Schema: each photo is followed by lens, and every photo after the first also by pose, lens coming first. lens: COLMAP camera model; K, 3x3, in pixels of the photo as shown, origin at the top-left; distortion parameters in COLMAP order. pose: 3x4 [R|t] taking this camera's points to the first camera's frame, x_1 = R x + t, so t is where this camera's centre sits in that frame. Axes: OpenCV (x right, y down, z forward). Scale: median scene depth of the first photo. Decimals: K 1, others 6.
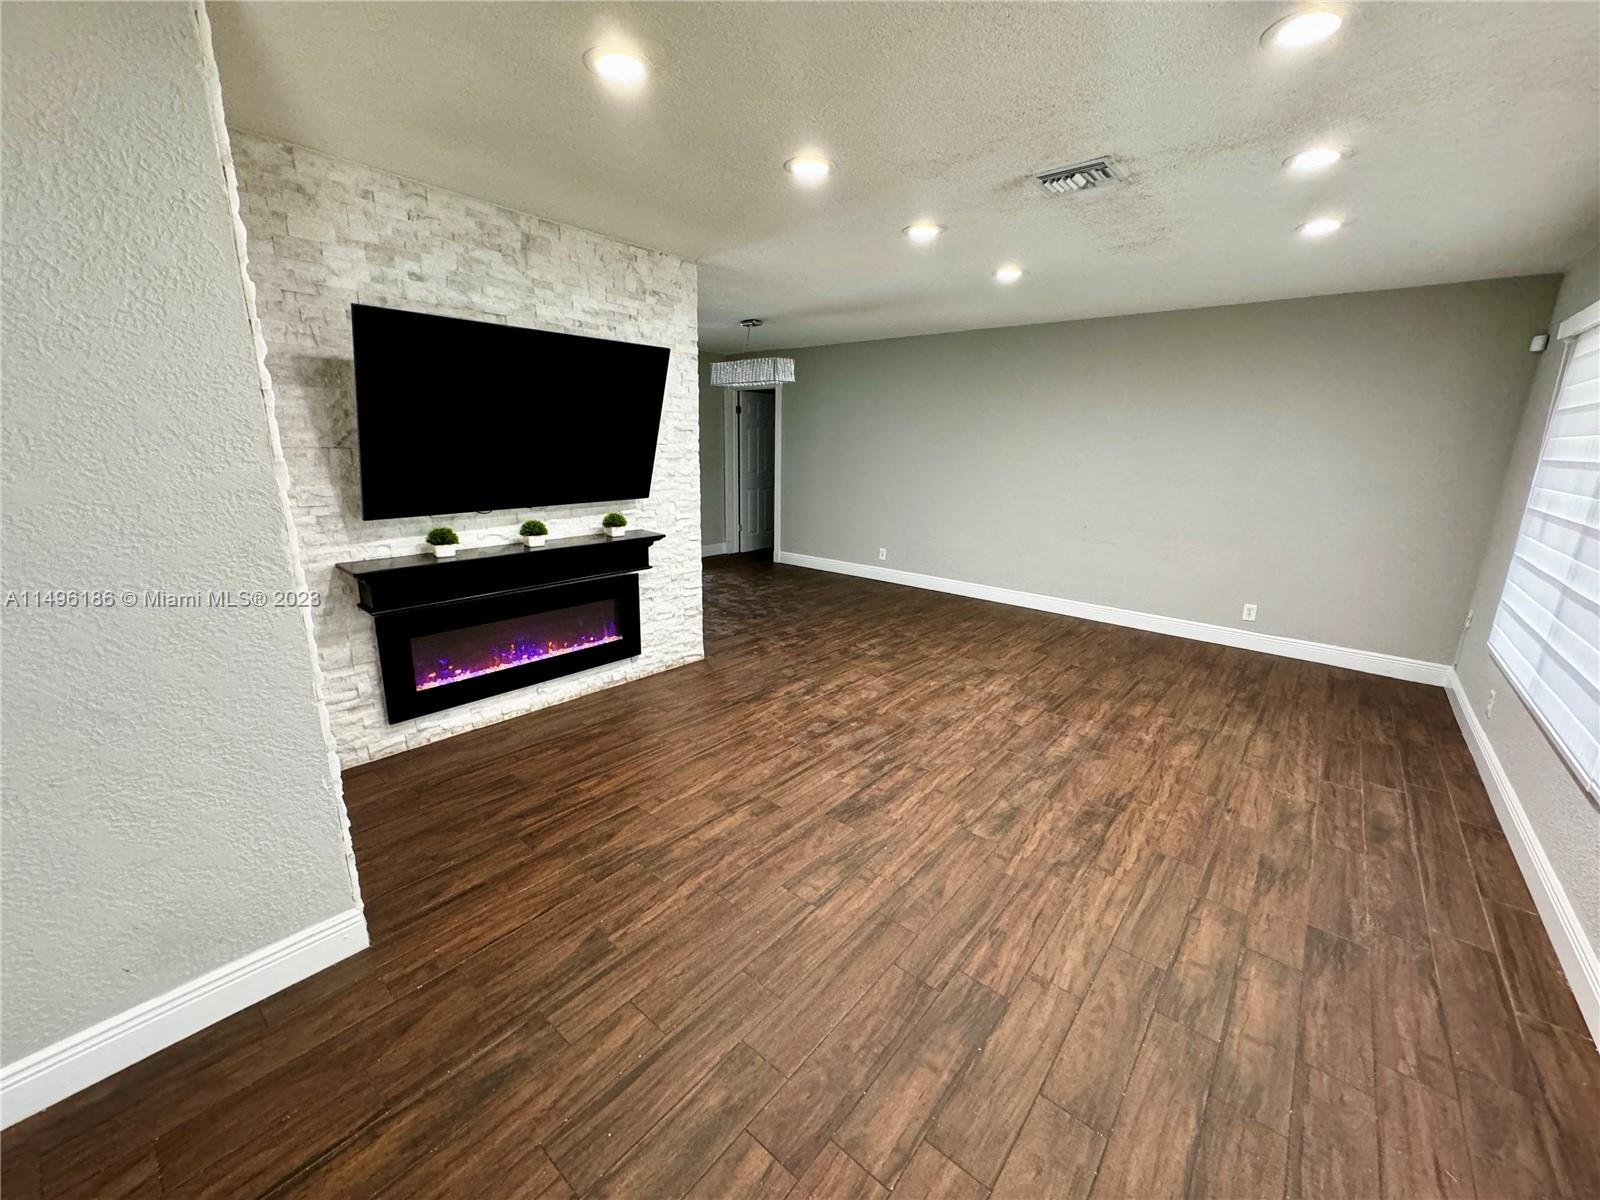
lens RADIAL K [[641.2, 0, 798.5], [0, 641.2, 600.4], [0, 0, 1]] dist [-0.001935, 0.000500]
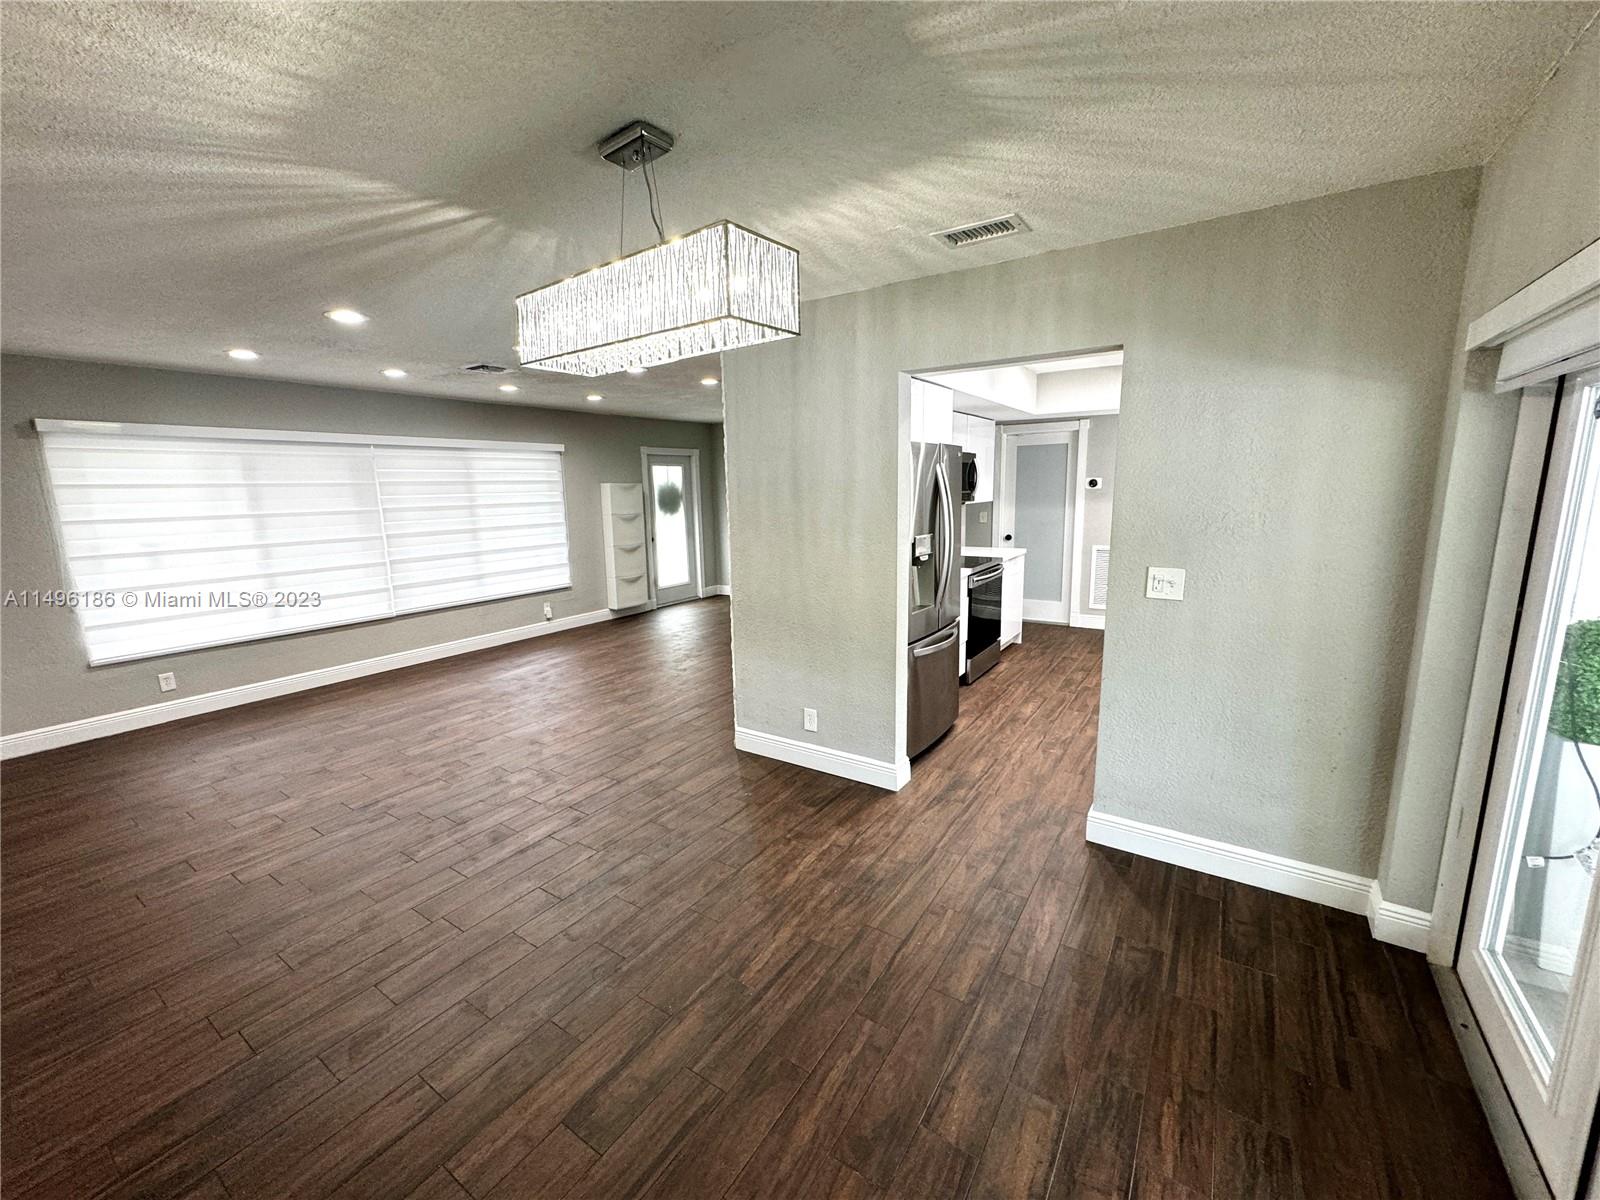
lens RADIAL K [[641.2, 0, 798.5], [0, 641.2, 600.4], [0, 0, 1]] dist [-0.001935, 0.000500]
pose [[-0.994762, 0.021233, -0.099991, -0.202010], [-0.021267, 0.913793, 0.405623, -0.602168], [0.099984, 0.405625, -0.908555, 2.259985]]
